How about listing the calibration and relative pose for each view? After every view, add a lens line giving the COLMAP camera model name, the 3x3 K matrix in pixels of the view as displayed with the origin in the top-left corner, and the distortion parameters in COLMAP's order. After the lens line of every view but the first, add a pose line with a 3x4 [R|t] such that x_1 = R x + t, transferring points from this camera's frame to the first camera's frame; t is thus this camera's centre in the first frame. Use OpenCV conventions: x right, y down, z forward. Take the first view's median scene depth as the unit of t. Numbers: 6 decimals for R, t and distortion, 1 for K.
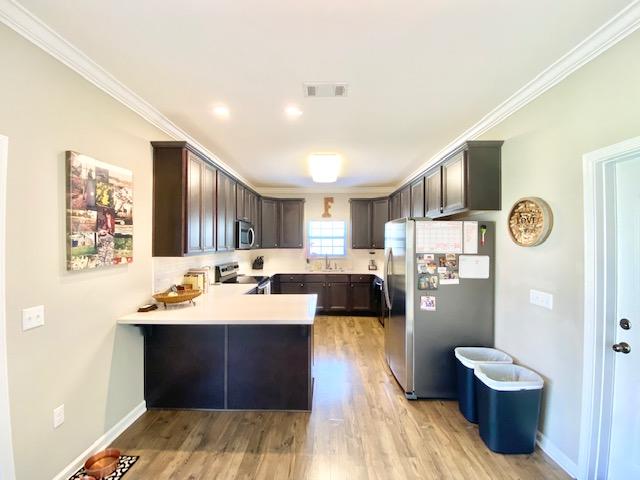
lens RADIAL K [[256.6, 0, 318.4], [0, 256.6, 239.9], [0, 0, 1]] dist [0.020642, -0.022349]
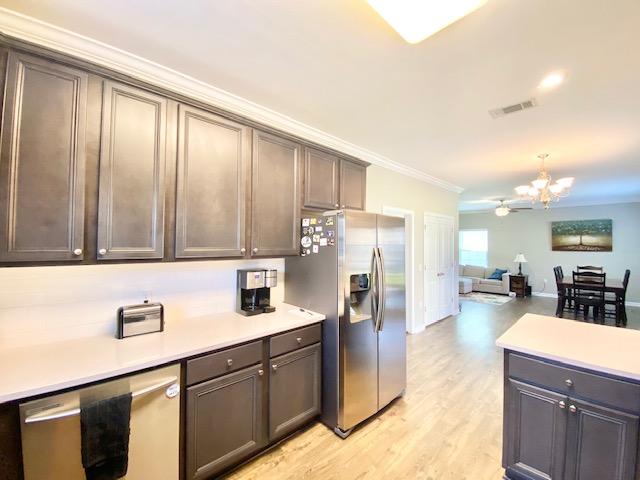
lens RADIAL K [[256.6, 0, 318.4], [0, 256.6, 239.9], [0, 0, 1]] dist [0.020642, -0.022349]
pose [[-0.689411, 0.004095, 0.724359, -0.166739], [-0.013631, 0.999734, -0.018624, 0.024002], [-0.724242, -0.022713, -0.689172, 1.970890]]
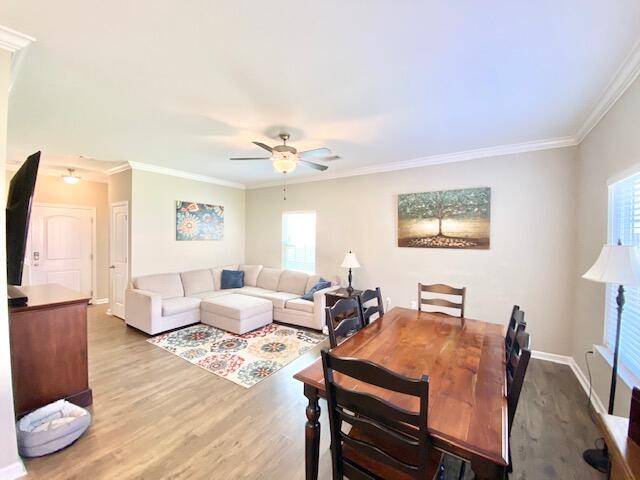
lens RADIAL K [[256.6, 0, 318.4], [0, 256.6, 239.9], [0, 0, 1]] dist [0.020642, -0.022349]
pose [[-0.848551, -0.016376, 0.528860, -0.319682], [-0.010550, 0.999846, 0.014033, -0.006952], [-0.529008, 0.006329, -0.848593, -0.430491]]
